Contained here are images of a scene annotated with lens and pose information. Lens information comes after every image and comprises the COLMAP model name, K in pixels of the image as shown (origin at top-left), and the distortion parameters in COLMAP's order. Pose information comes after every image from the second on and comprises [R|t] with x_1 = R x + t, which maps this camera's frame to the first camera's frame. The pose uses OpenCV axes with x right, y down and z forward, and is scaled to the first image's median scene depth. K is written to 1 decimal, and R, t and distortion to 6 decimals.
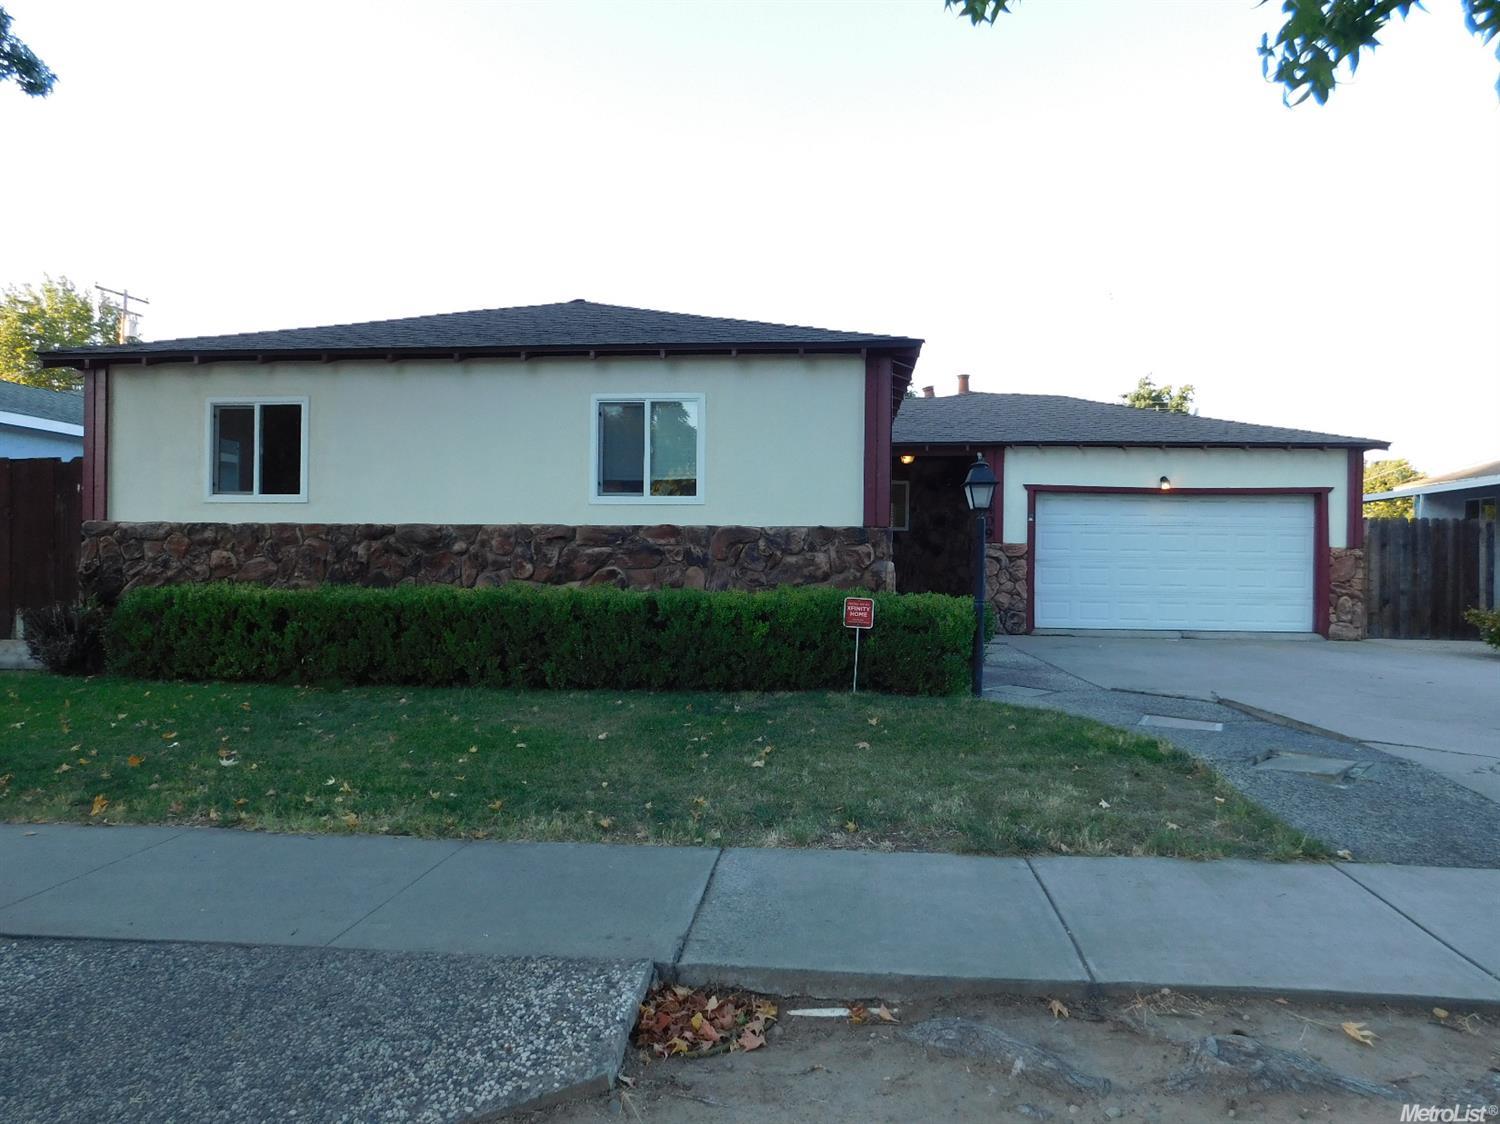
lens RADIAL K [[993.6, 0, 755.2], [0, 993.6, 563.6], [0, 0, 1]] dist [-0.066182, 0.053041]
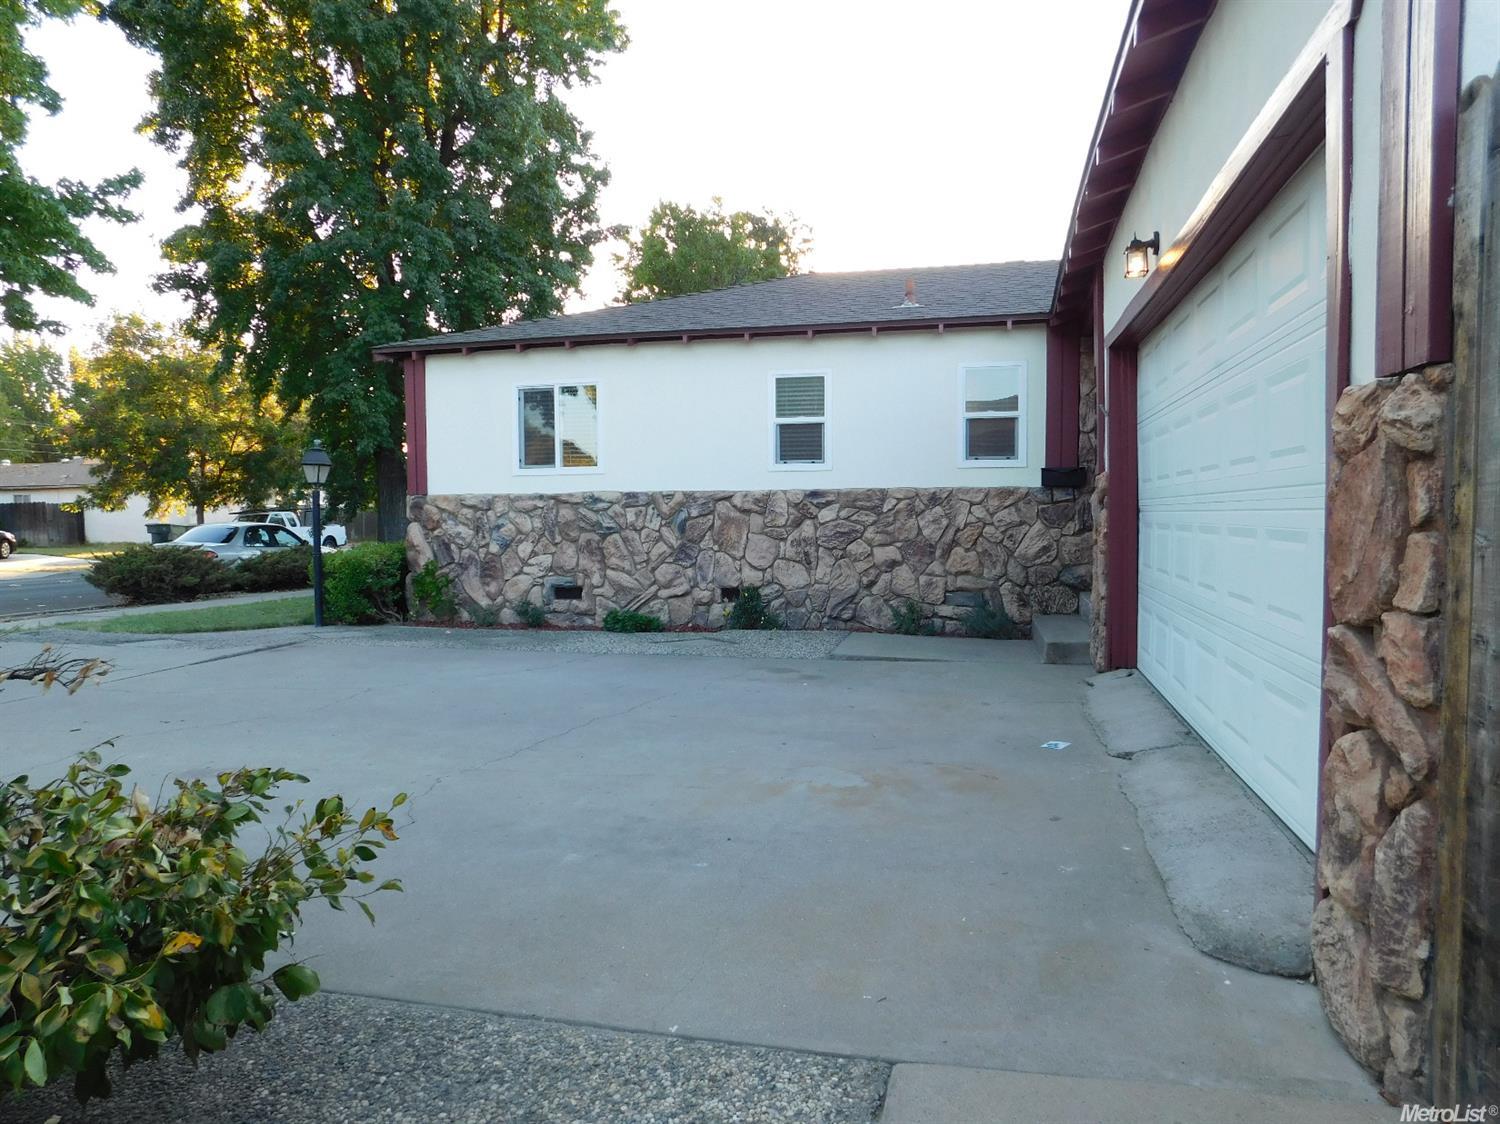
lens RADIAL K [[993.6, 0, 750.9], [0, 993.6, 571.7], [0, 0, 1]] dist [-0.066182, 0.053041]
pose [[-0.150611, 0.047763, -0.987439, 0.737865], [0.007290, 0.998859, 0.047204, 0.001733], [0.988566, -0.000089, -0.150787, 0.913431]]
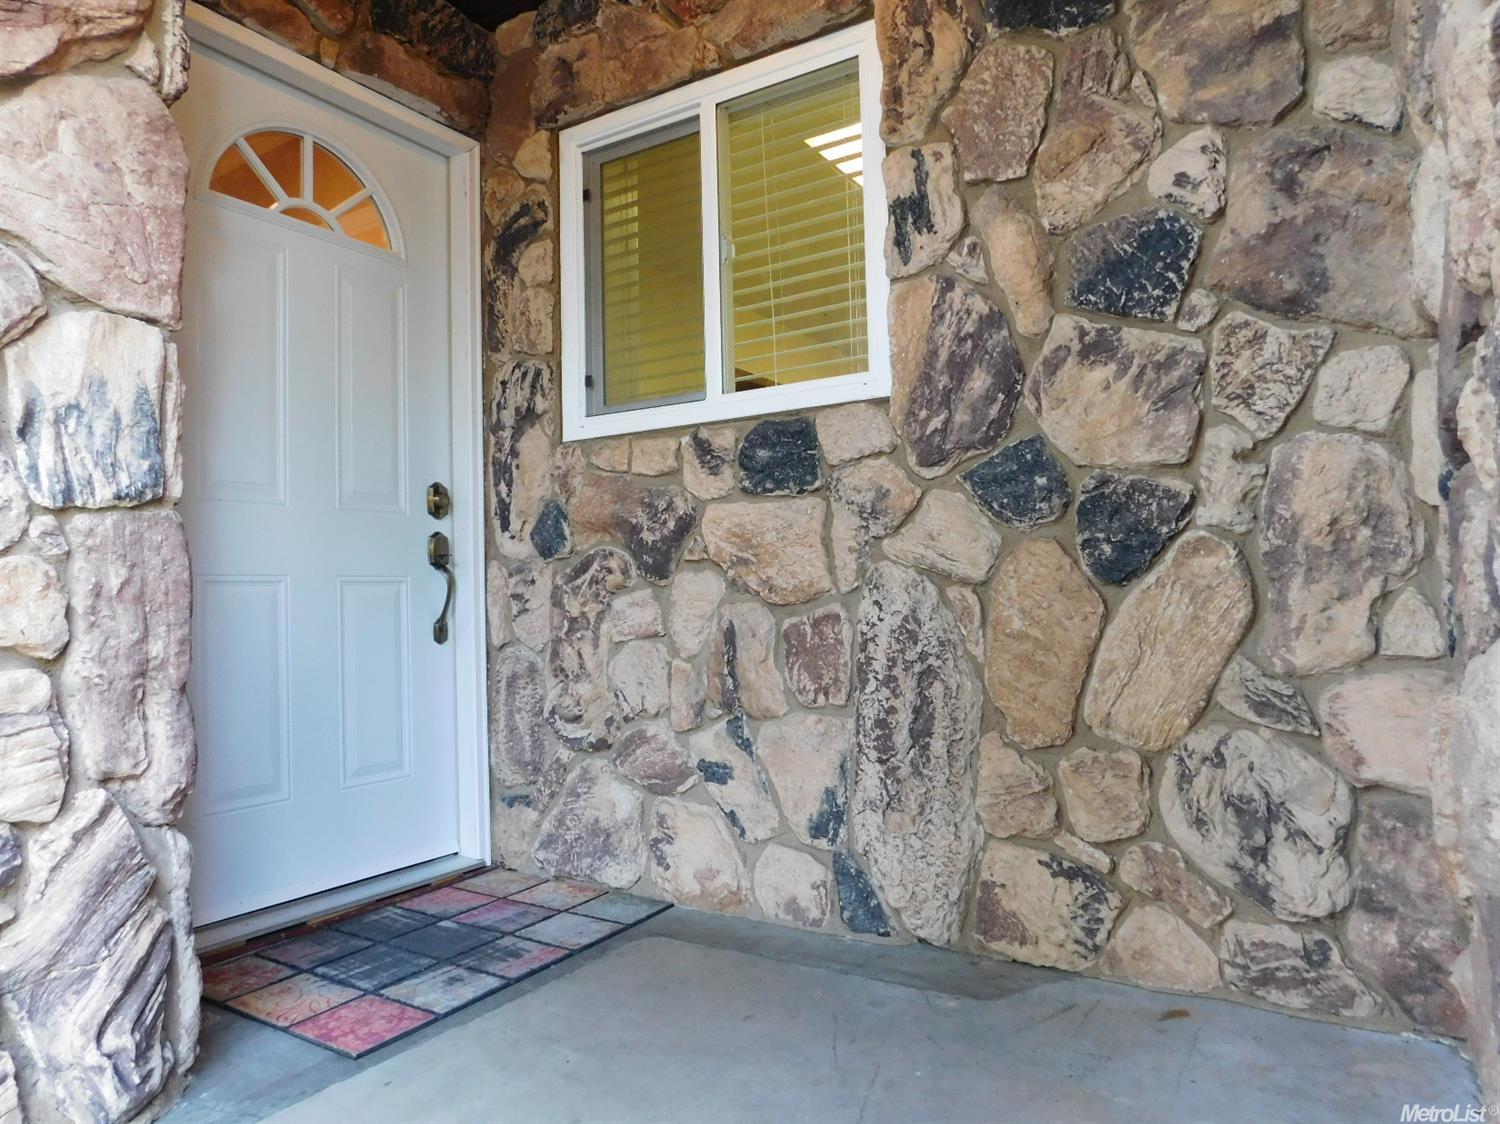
lens RADIAL K [[993.6, 0, 747.3], [0, 993.6, 567.7], [0, 0, 1]] dist [-0.066182, 0.053041]
pose [[0.889438, -0.050170, -0.454294, 0.224113], [0.033966, 0.998464, -0.043767, -0.006218], [0.455792, 0.023498, 0.889776, 1.008233]]
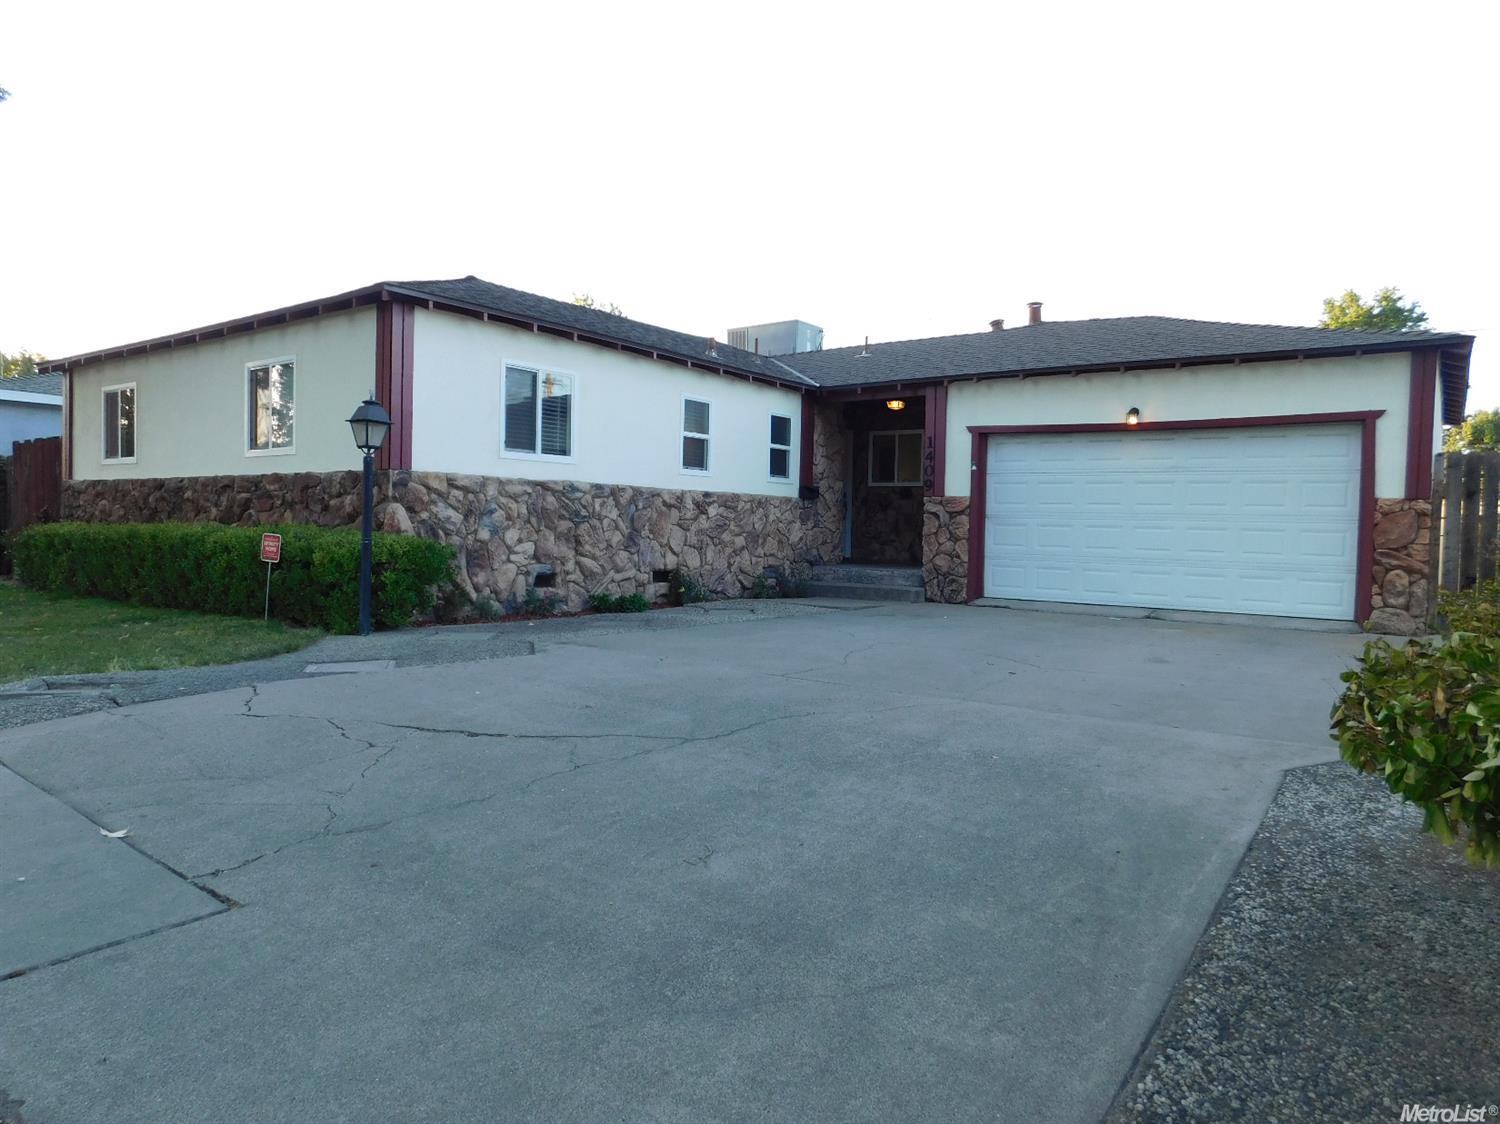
lens RADIAL K [[993.6, 0, 738.1], [0, 993.6, 560.5], [0, 0, 1]] dist [-0.066182, 0.053041]
pose [[0.852996, 0.024961, -0.521320, 0.549146], [-0.012706, 0.999553, 0.027068, 0.013871], [0.521763, -0.016465, 0.852932, 0.176837]]
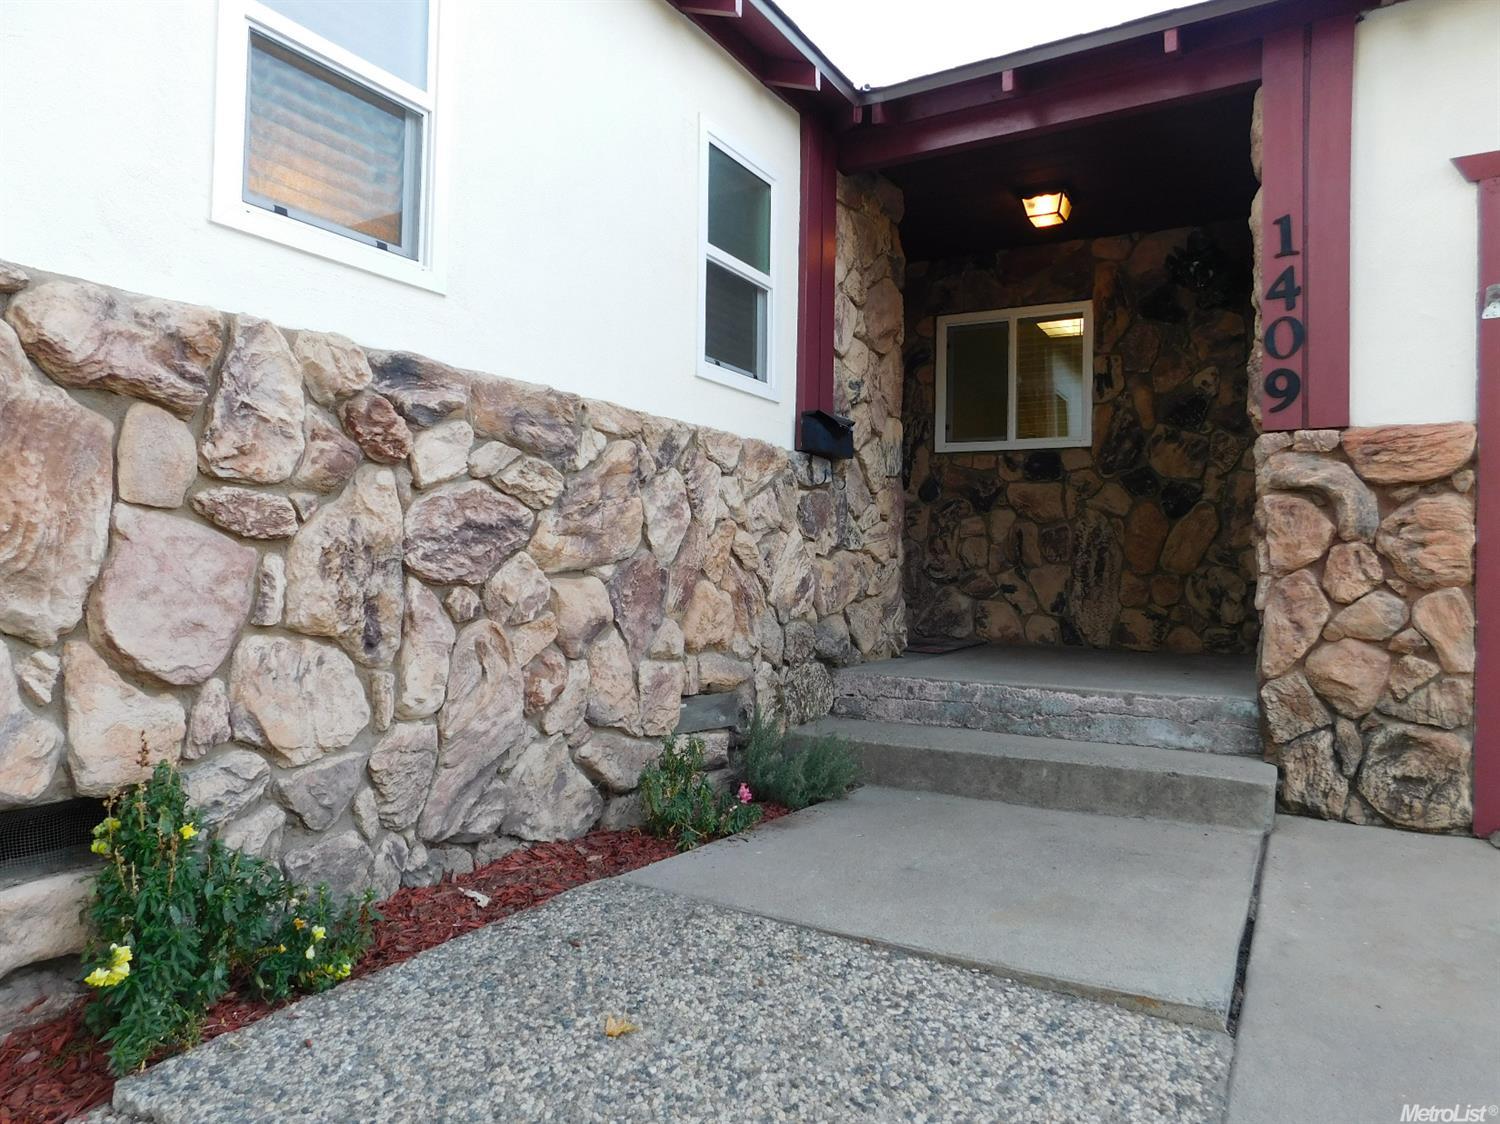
lens RADIAL K [[993.6, 0, 752.3], [0, 993.6, 564.5], [0, 0, 1]] dist [-0.066182, 0.053041]
pose [[0.906727, 0.002839, -0.421709, 0.220827], [-0.009084, 0.999877, -0.012801, 0.015722], [0.421620, 0.015437, 0.906641, 0.737129]]
